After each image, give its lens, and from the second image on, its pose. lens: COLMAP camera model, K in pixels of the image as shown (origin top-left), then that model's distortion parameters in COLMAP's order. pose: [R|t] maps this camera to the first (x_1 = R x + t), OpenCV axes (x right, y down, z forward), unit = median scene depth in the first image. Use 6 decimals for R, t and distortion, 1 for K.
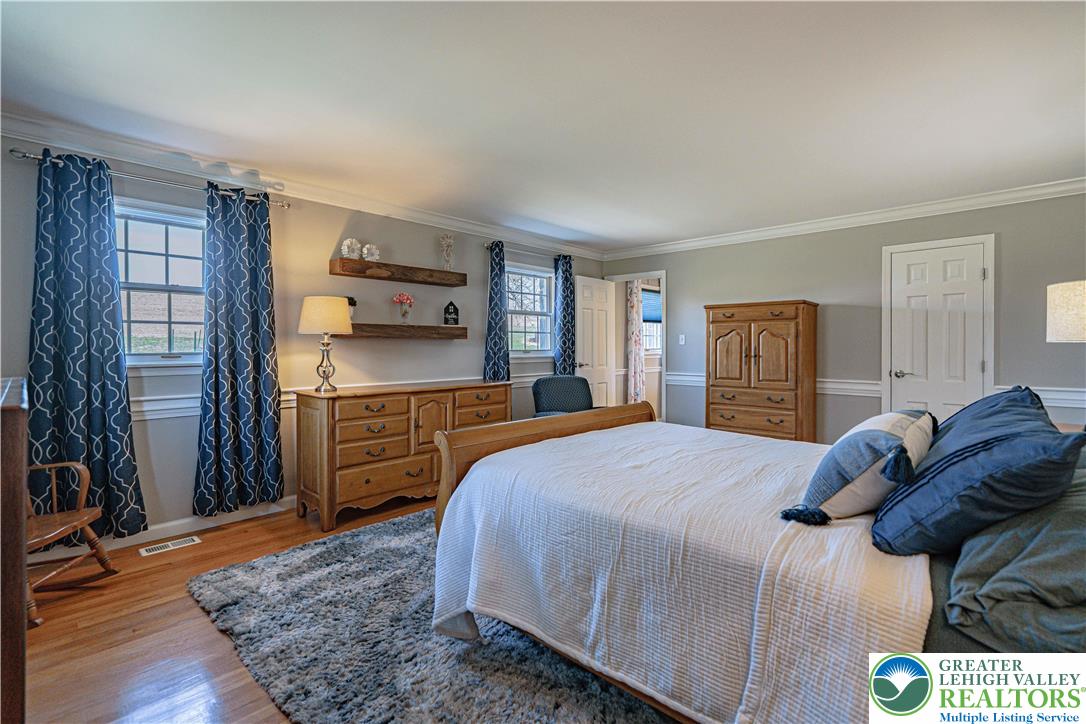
lens RADIAL K [[497.1, 0, 552.5], [0, 497.1, 354.1], [0, 0, 1]] dist [-0.001372, 0.000777]
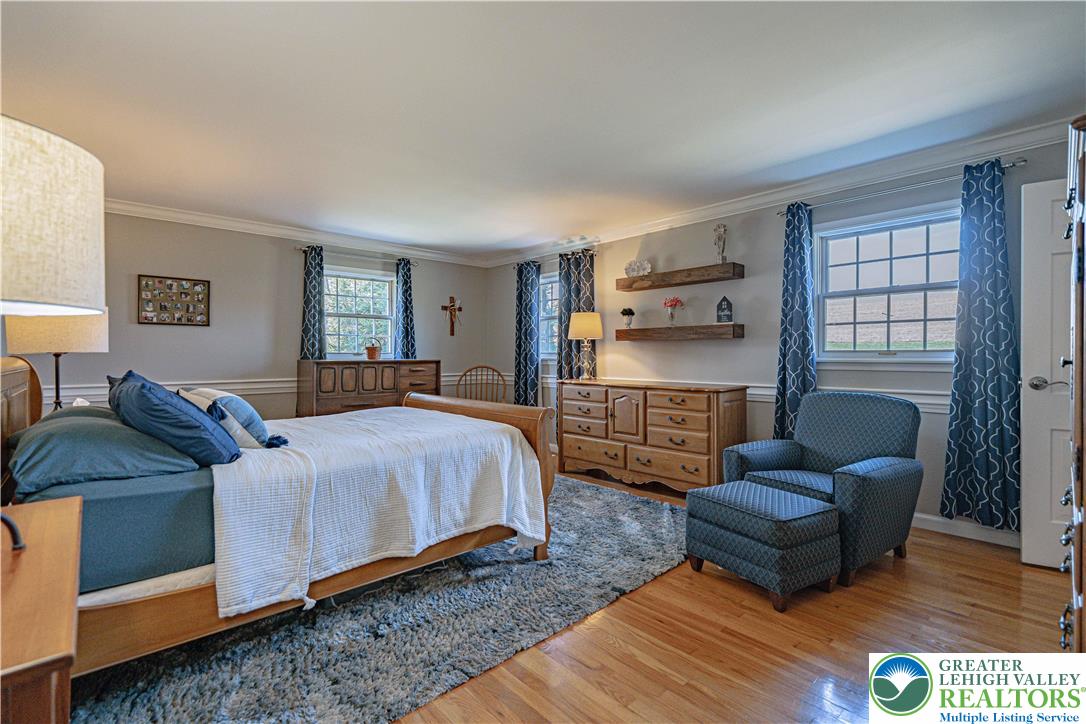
lens RADIAL K [[497.1, 0, 550.6], [0, 497.1, 358.3], [0, 0, 1]] dist [-0.001372, 0.000777]
pose [[-0.077588, 0.019103, -0.996803, 0.717629], [-0.002618, 0.999809, 0.019365, -0.010257], [0.996982, 0.004112, -0.077523, 0.749225]]
